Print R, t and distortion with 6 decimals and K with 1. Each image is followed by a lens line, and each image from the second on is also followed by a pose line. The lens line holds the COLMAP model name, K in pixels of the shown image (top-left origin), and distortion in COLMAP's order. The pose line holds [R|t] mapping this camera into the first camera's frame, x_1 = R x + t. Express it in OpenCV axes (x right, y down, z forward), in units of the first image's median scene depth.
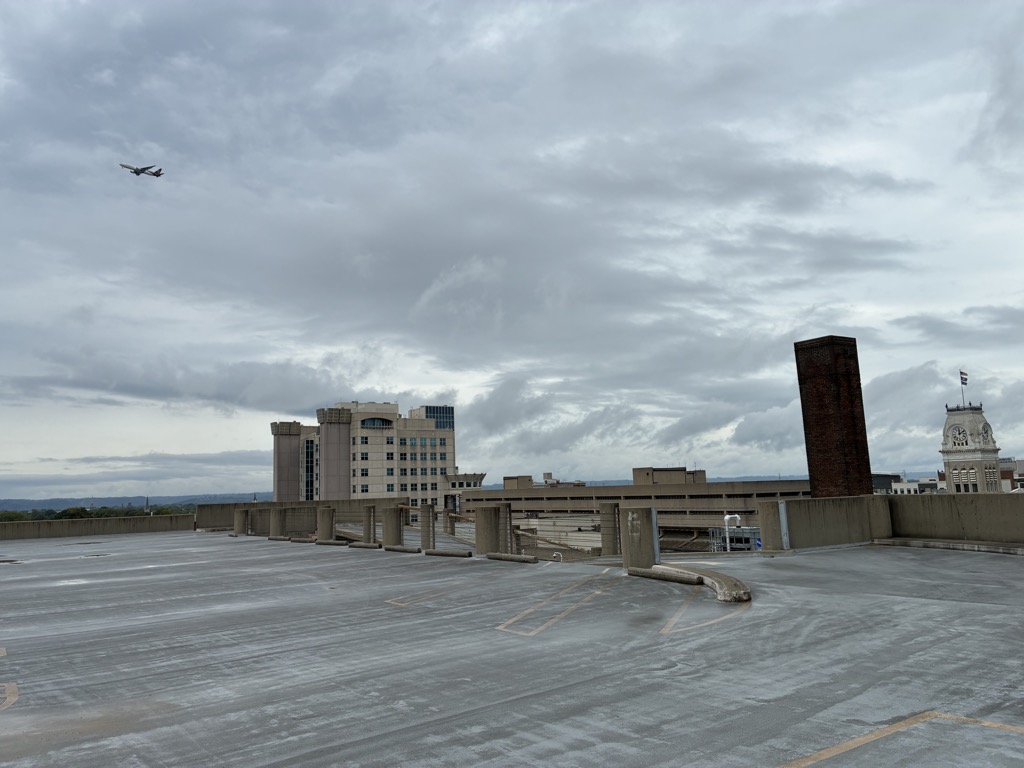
lens RADIAL K [[760.2, 0, 513.9], [0, 760.2, 382.9], [0, 0, 1]] dist [0.031405, -0.057228]
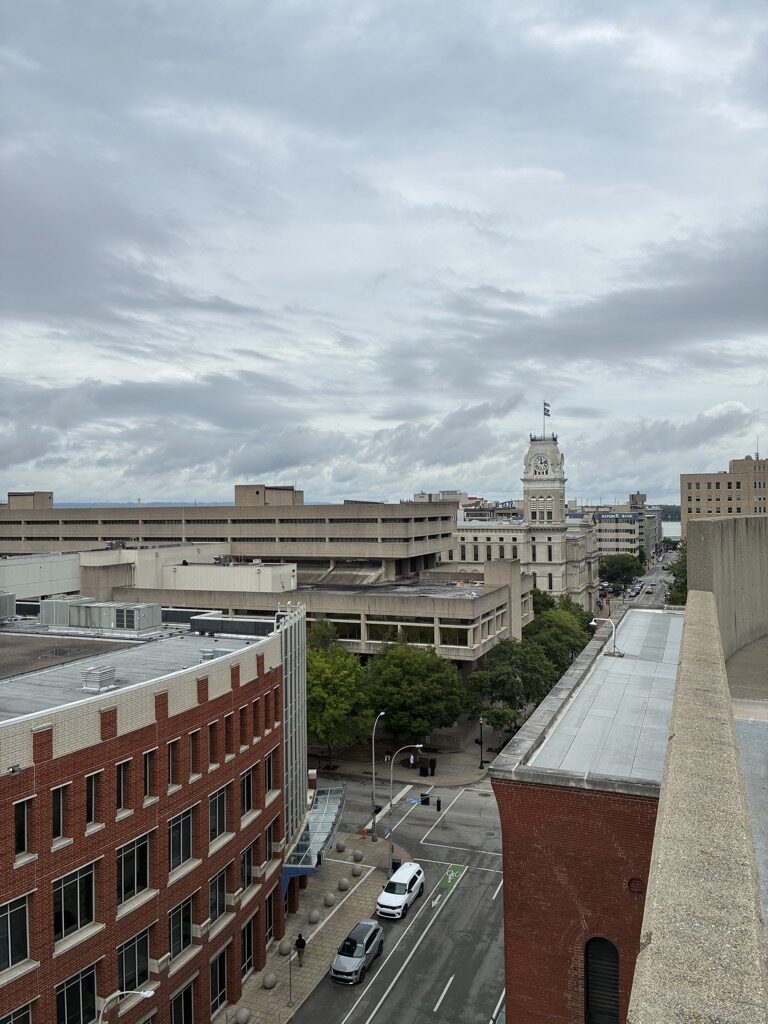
lens RADIAL K [[760.2, 0, 380.3], [0, 760.2, 514.3], [0, 0, 1]] dist [0.031405, -0.057228]
pose [[0.823027, 0.015133, 0.567800, -0.174660], [-0.092460, 0.989881, 0.107639, 0.043774], [-0.560426, -0.141089, 0.816099, 0.268563]]
